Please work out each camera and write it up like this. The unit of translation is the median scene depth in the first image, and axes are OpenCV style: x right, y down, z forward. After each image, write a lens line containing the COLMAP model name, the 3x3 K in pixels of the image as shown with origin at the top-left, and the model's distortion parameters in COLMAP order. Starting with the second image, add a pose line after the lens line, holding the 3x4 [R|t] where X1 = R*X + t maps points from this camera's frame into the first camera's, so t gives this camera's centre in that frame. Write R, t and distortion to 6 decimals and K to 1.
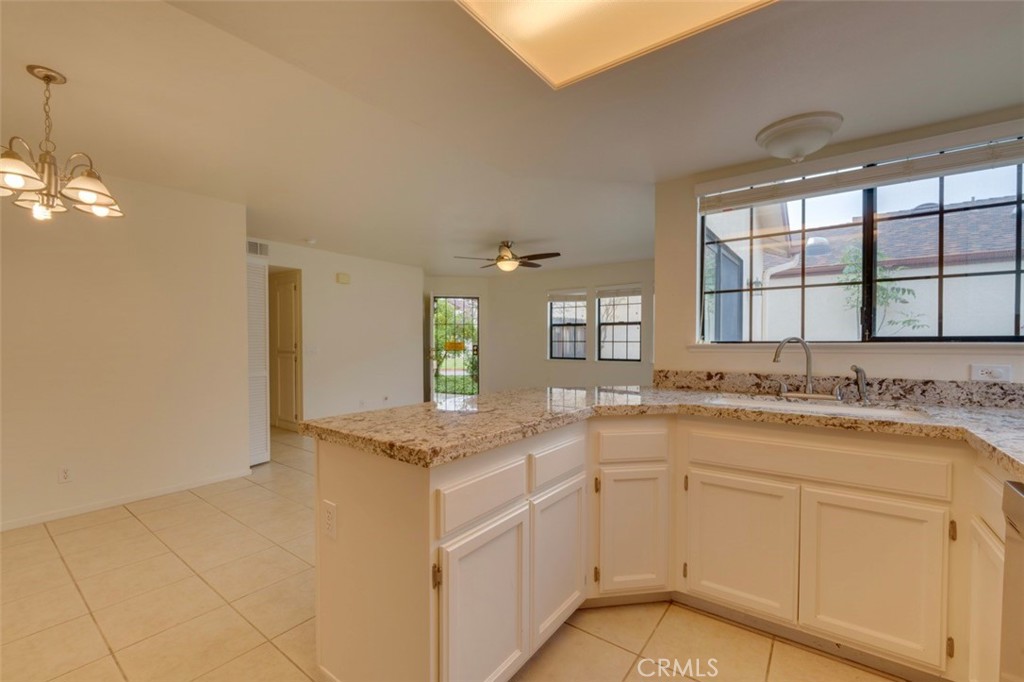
lens RADIAL K [[426.4, 0, 512.0], [0, 426.4, 341.0], [0, 0, 1]] dist [0.000260, -0.000027]
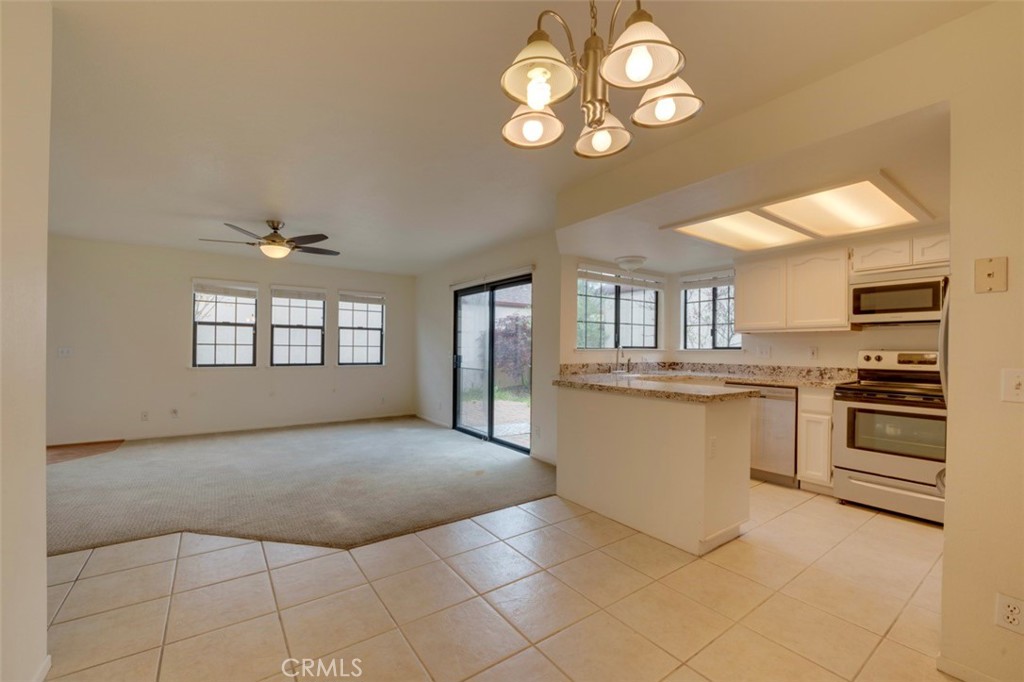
lens RADIAL K [[415.8, 0, 504.4], [0, 415.8, 347.2], [0, 0, 1]] dist [-0.011391, -0.000285]
pose [[0.312970, 0.004291, 0.949753, -1.443937], [-0.010631, 0.999943, -0.001015, 0.004774], [-0.949703, -0.009779, 0.312998, 0.783781]]
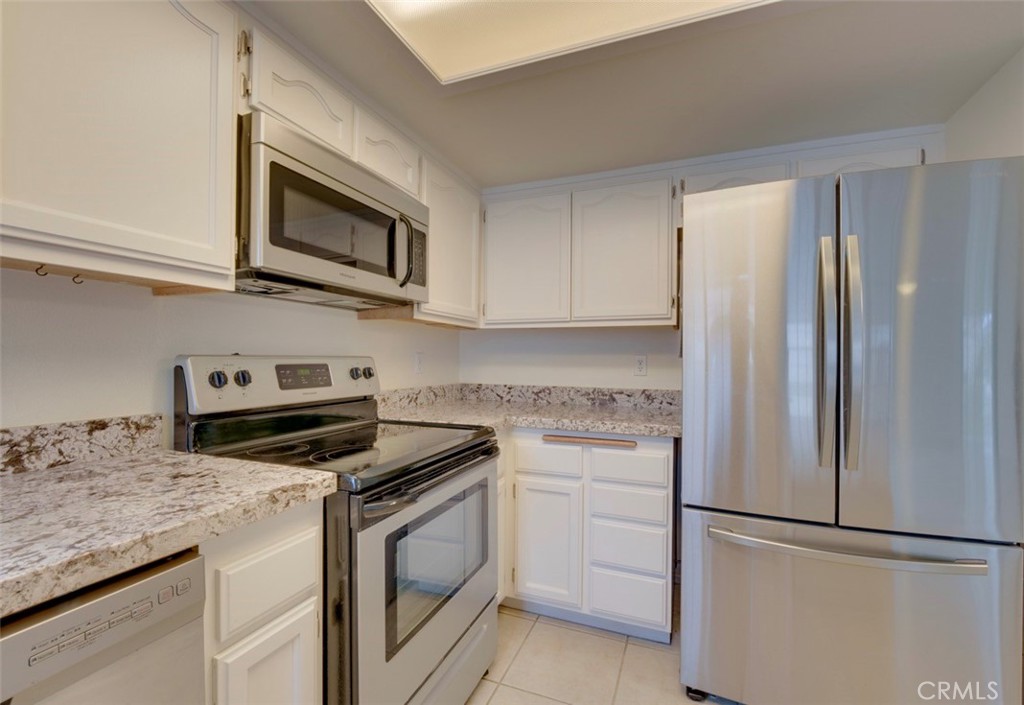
lens RADIAL K [[443.1, 0, 512.0], [0, 443.1, 352.5], [0, 0, 1]] dist [0.000122, -0.000014]
pose [[-0.964972, -0.011025, -0.262120, 0.247051], [-0.007600, 0.999872, -0.014077, 0.000717], [0.262242, -0.011592, -0.964933, 0.613770]]
